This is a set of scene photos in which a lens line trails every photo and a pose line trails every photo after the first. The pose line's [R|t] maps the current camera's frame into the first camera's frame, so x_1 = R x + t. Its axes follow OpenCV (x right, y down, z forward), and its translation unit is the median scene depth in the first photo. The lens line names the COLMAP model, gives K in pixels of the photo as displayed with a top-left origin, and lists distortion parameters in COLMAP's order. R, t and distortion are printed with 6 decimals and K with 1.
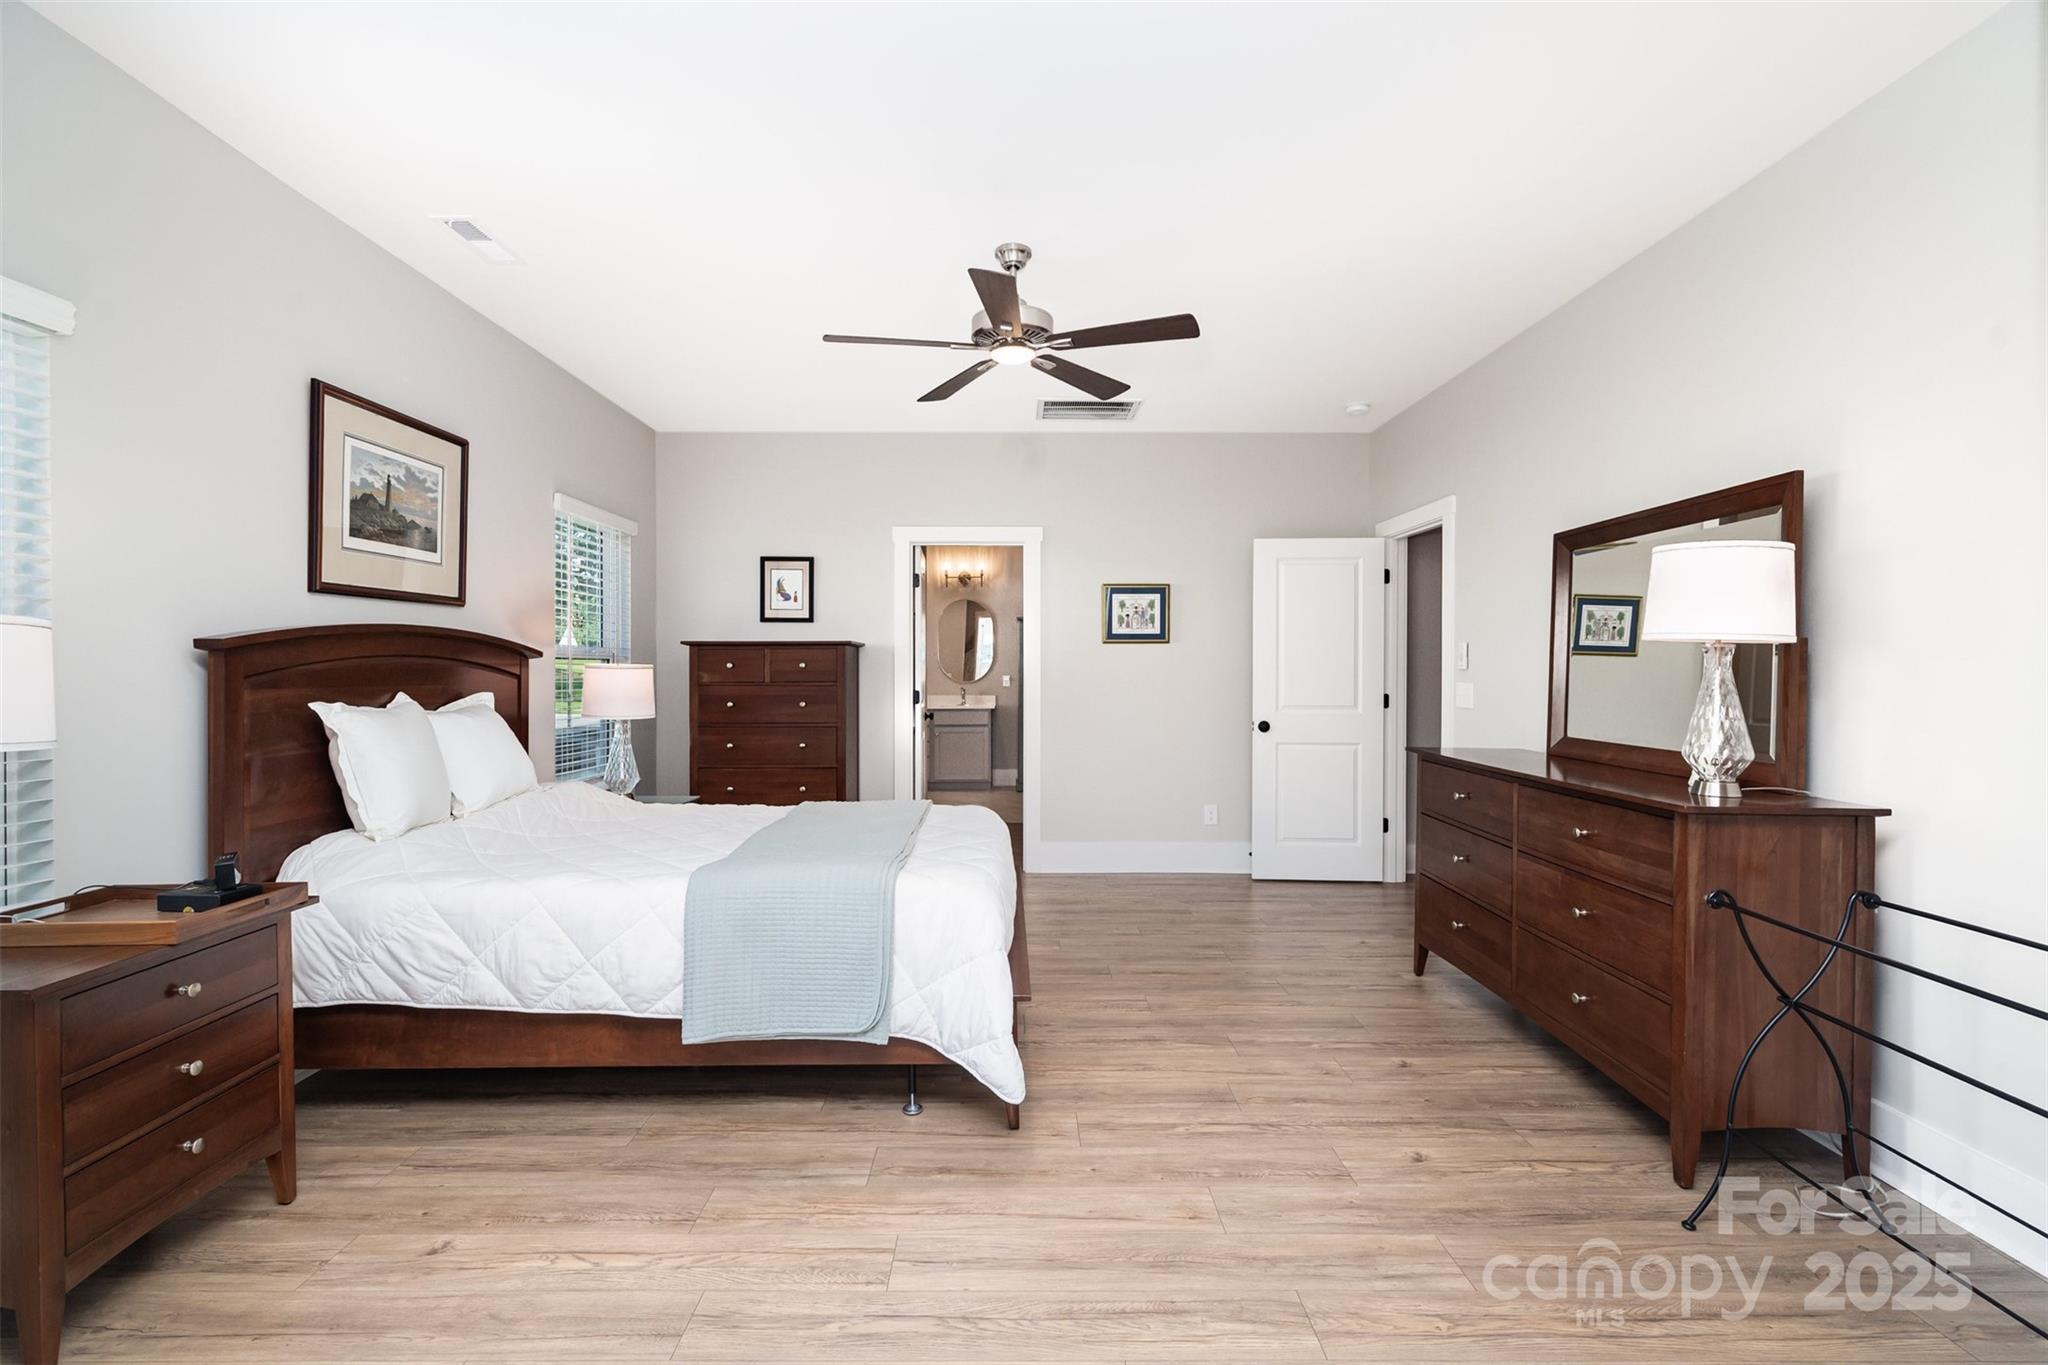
lens RADIAL K [[925.3, 0, 1014.6], [0, 925.3, 675.0], [0, 0, 1]] dist [-0.004538, 0.000620]
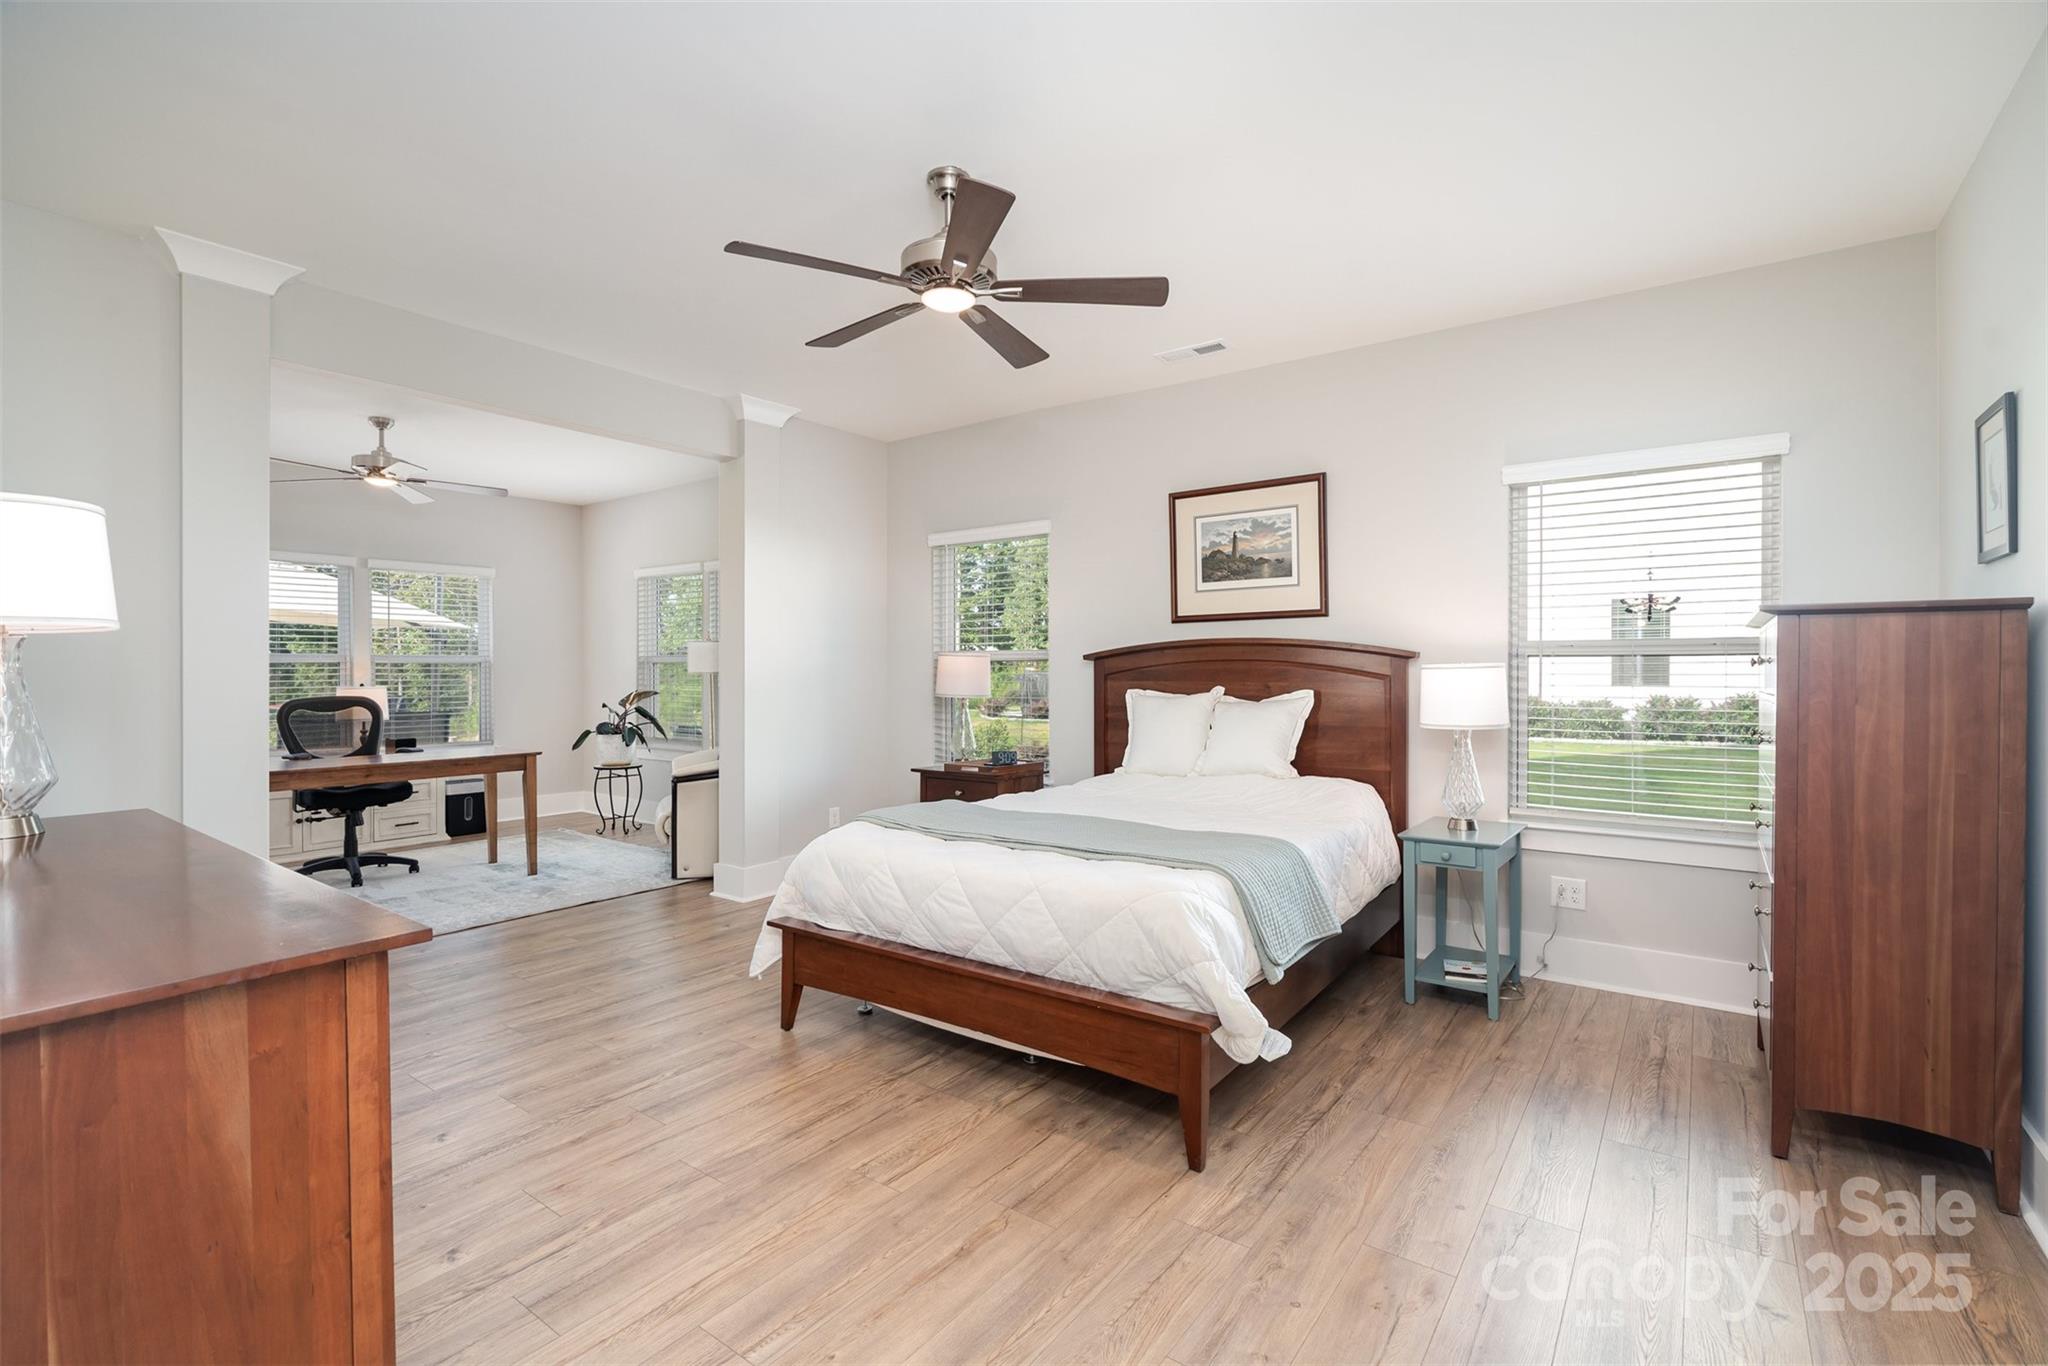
lens RADIAL K [[925.3, 0, 1021.4], [0, 925.3, 681.1], [0, 0, 1]] dist [-0.004538, 0.000620]
pose [[-0.593438, 0.012507, -0.804782, 0.655107], [-0.002735, 0.999842, 0.017556, -0.013054], [0.804875, 0.012619, -0.593310, 1.588980]]
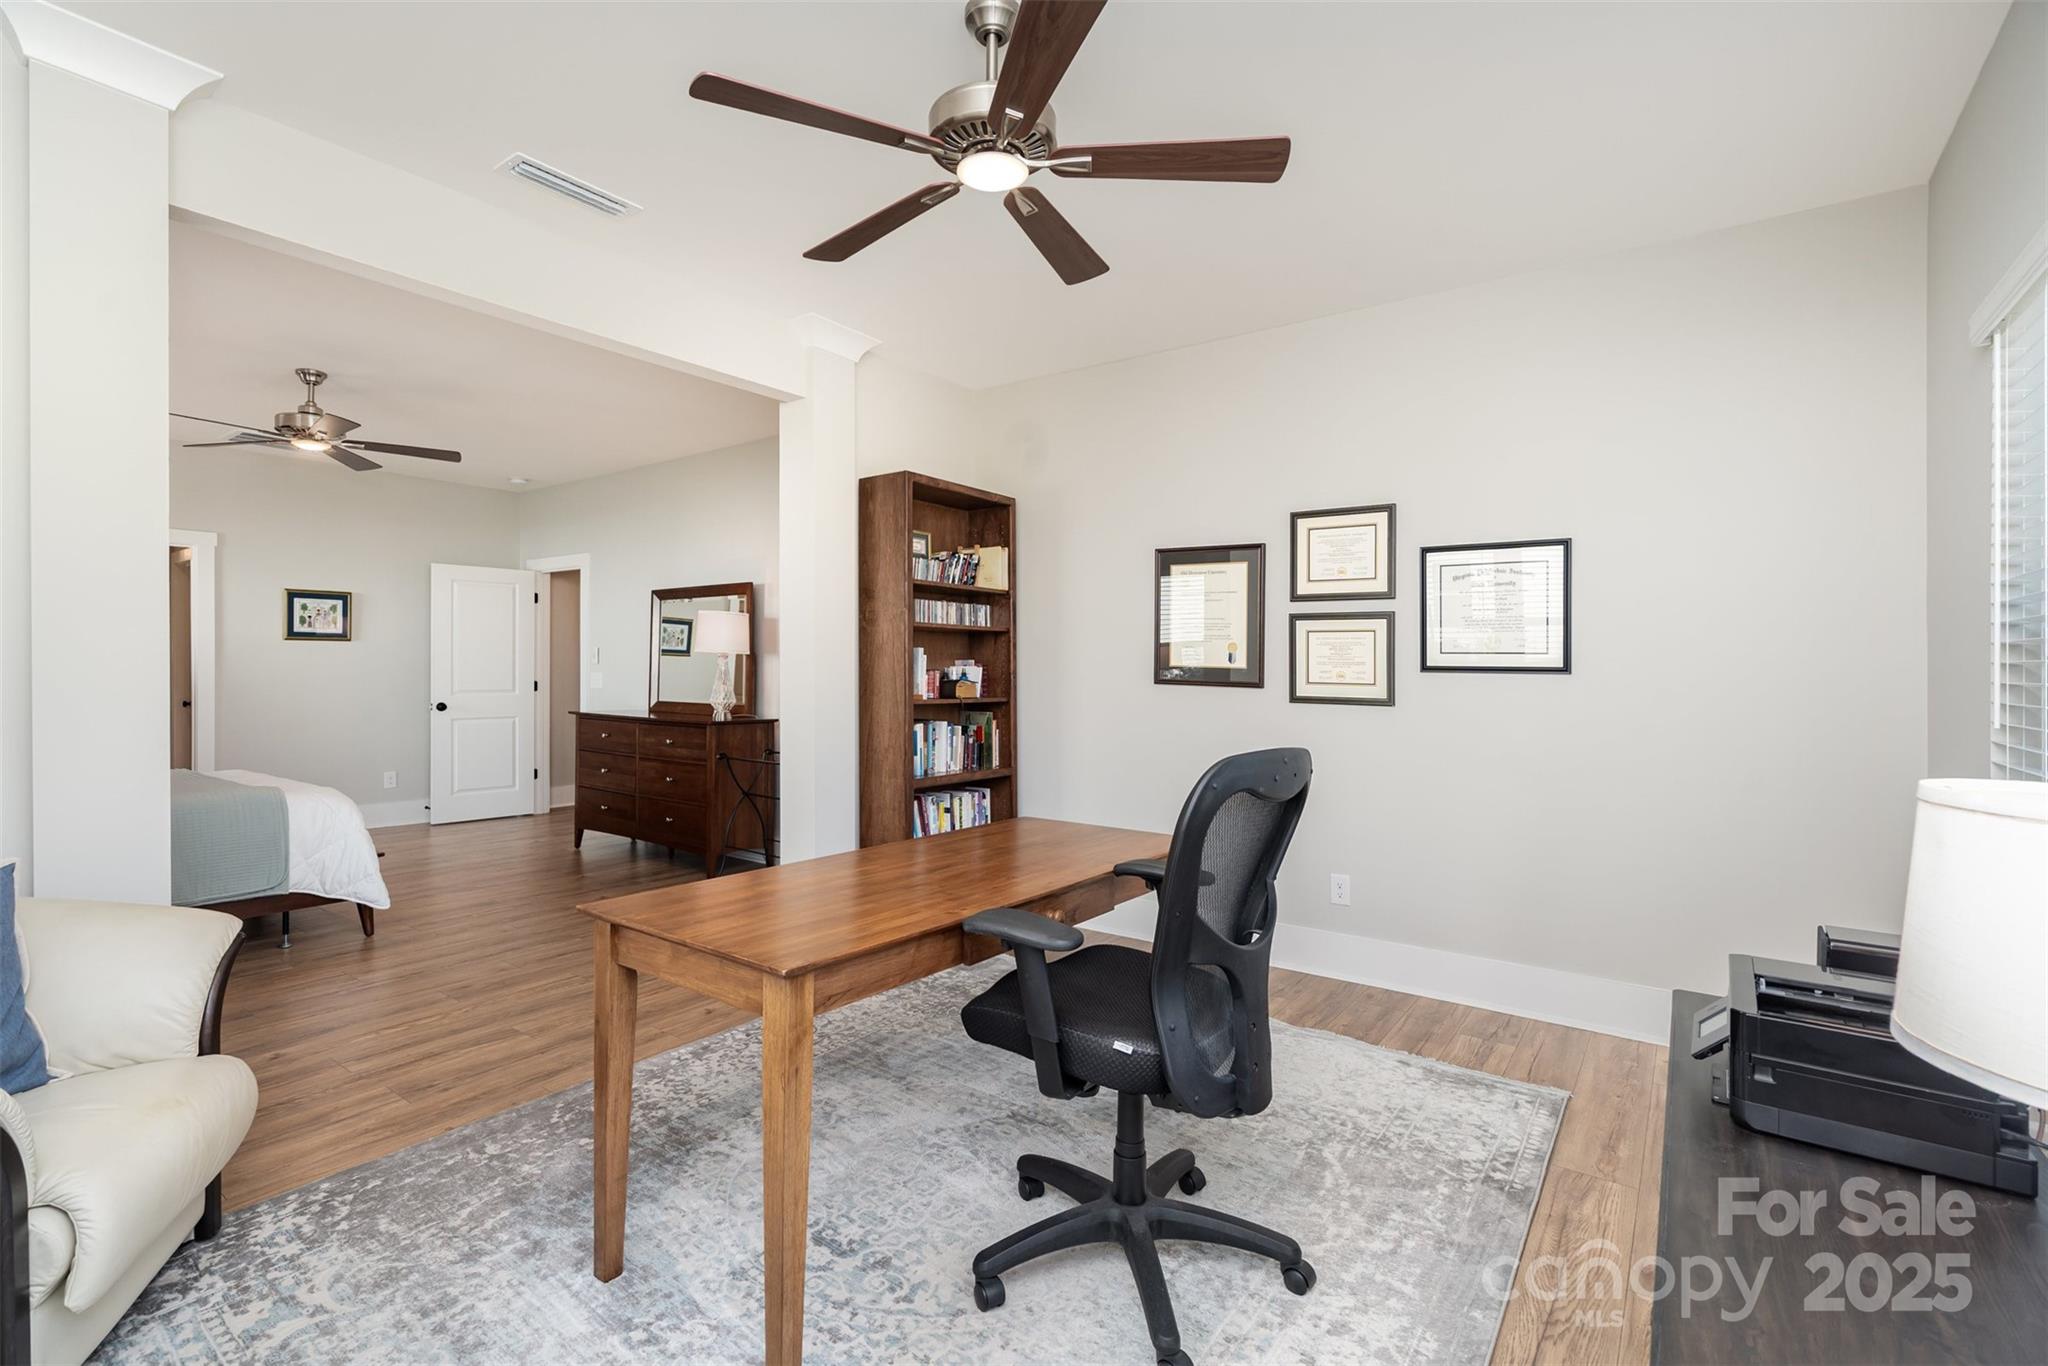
lens RADIAL K [[925.3, 0, 1016.1], [0, 925.3, 672.9], [0, 0, 1]] dist [-0.004538, 0.000620]
pose [[0.594883, -0.005104, 0.803796, -0.509771], [0.001558, 0.999985, 0.005197, 0.004011], [-0.803811, -0.001840, 0.594882, -0.743910]]
